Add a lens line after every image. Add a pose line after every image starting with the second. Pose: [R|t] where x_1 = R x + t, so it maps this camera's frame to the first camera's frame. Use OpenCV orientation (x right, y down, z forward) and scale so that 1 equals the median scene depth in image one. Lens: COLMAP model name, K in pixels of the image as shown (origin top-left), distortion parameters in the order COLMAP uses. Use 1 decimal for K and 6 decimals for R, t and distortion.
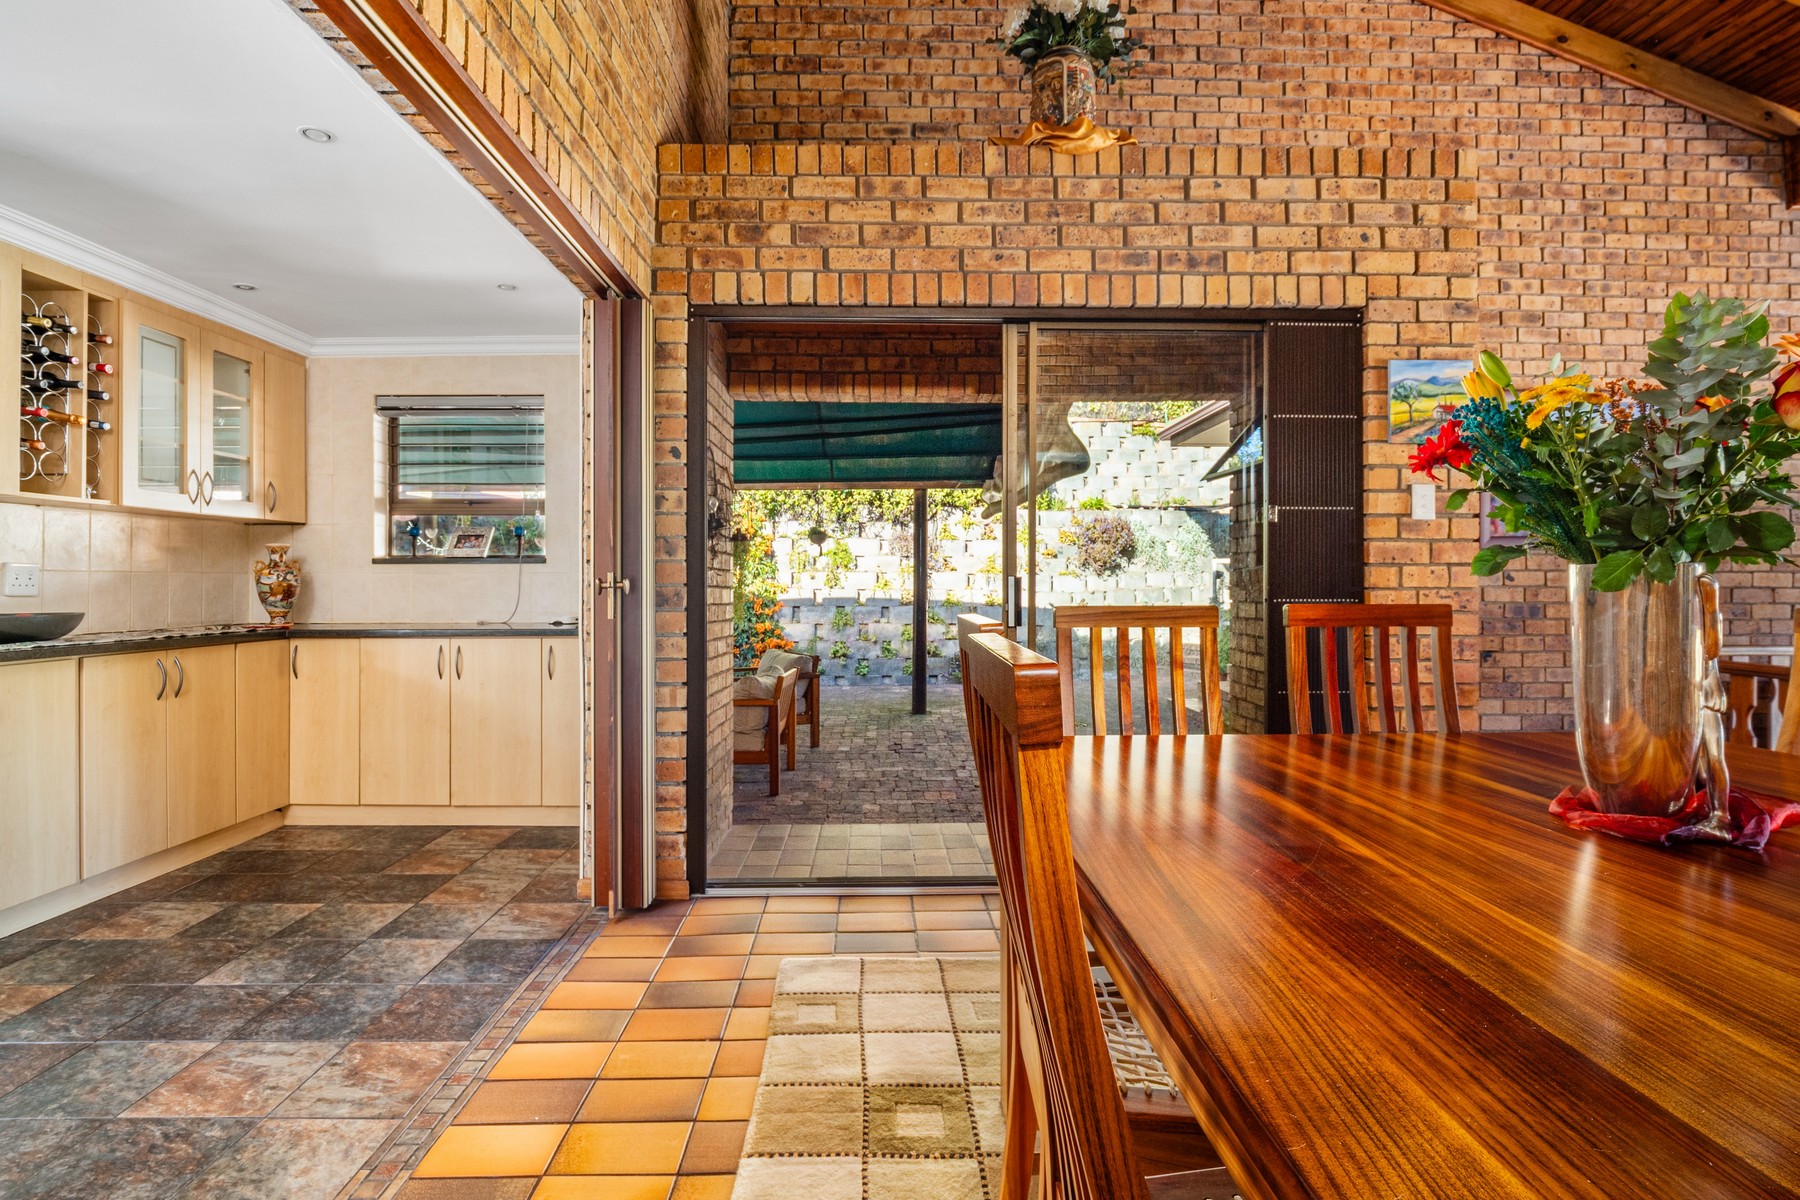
lens RADIAL K [[917.7, 0, 930.4], [0, 917.7, 575.1], [0, 0, 1]] dist [-0.017526, 0.001128]
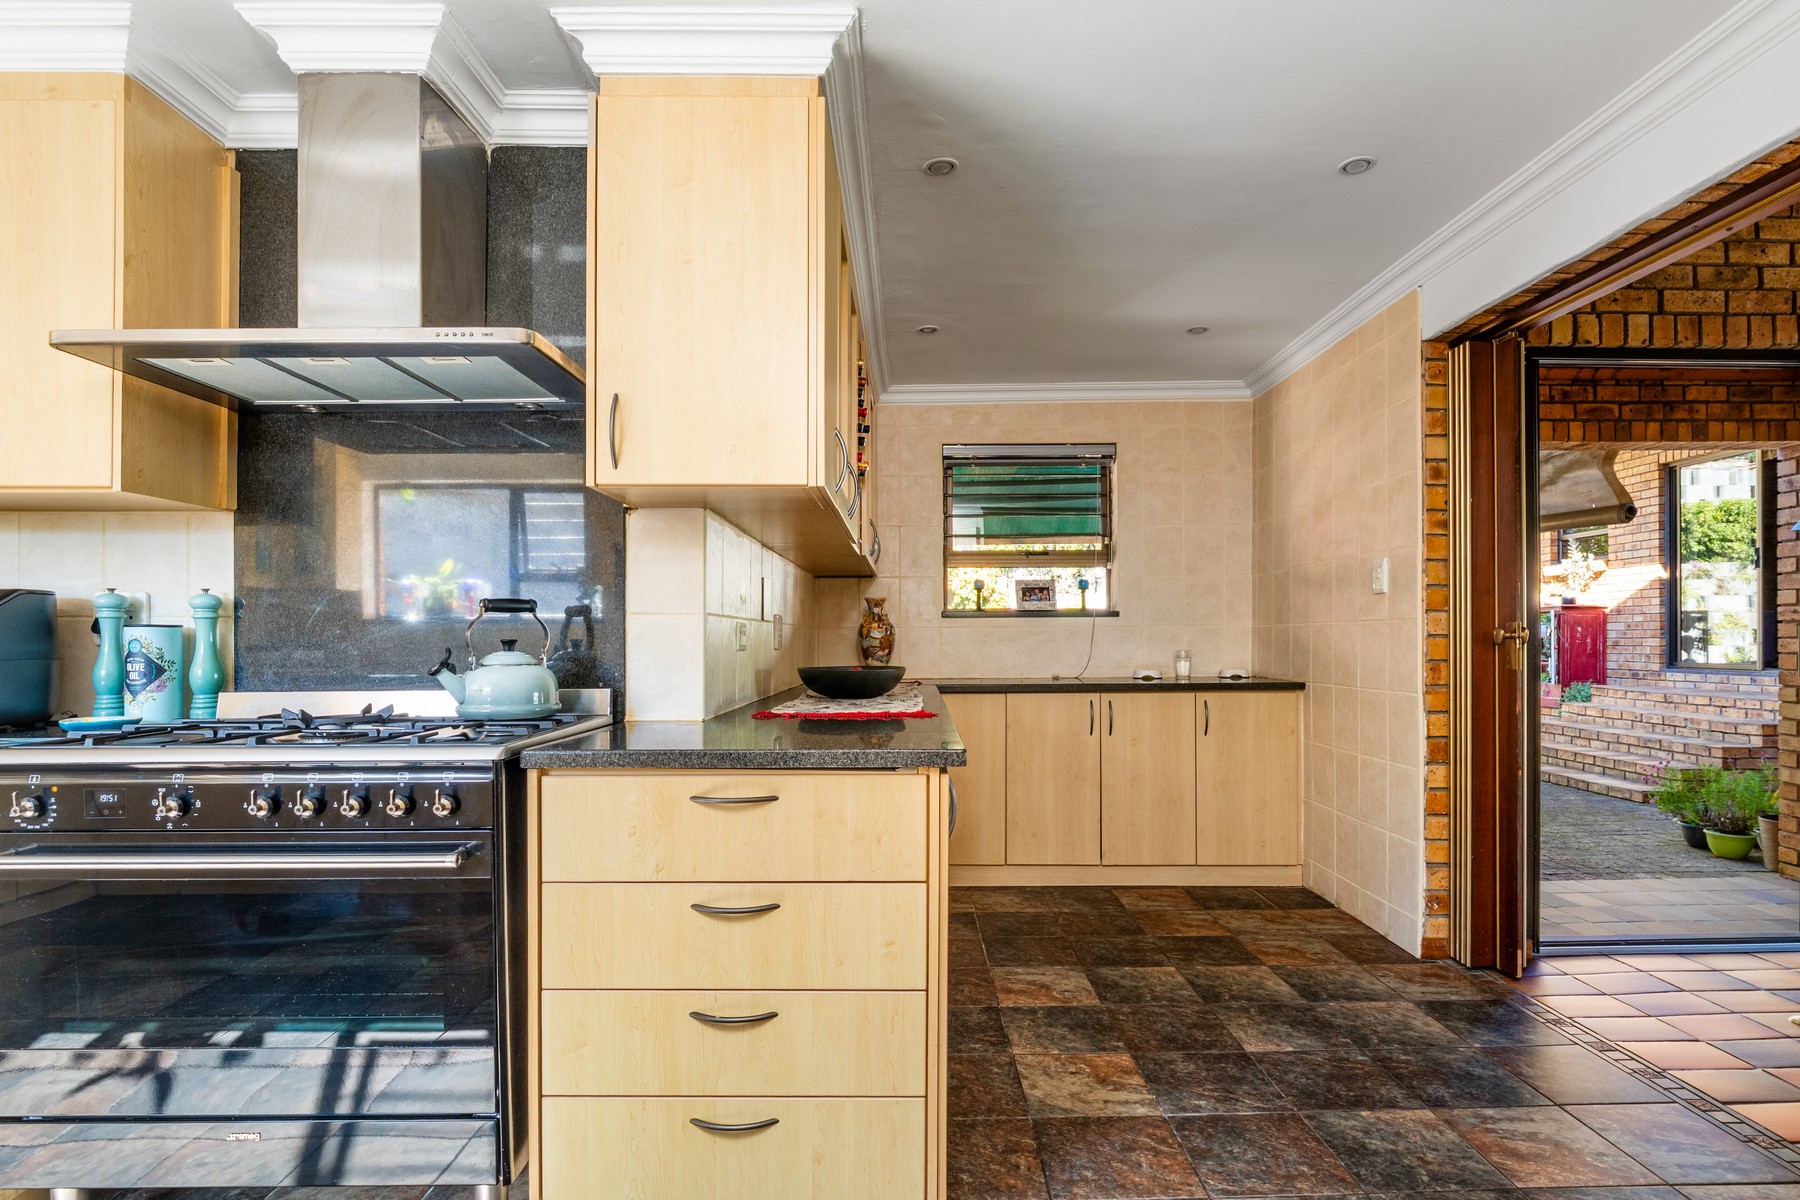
lens RADIAL K [[917.7, 0, 862.7], [0, 917.7, 640.6], [0, 0, 1]] dist [-0.017526, 0.001128]
pose [[0.999962, -0.001538, -0.008626, -0.957099], [0.001539, 0.999999, 0.000100, 0.015580], [0.008626, -0.000114, 0.999963, 0.029257]]
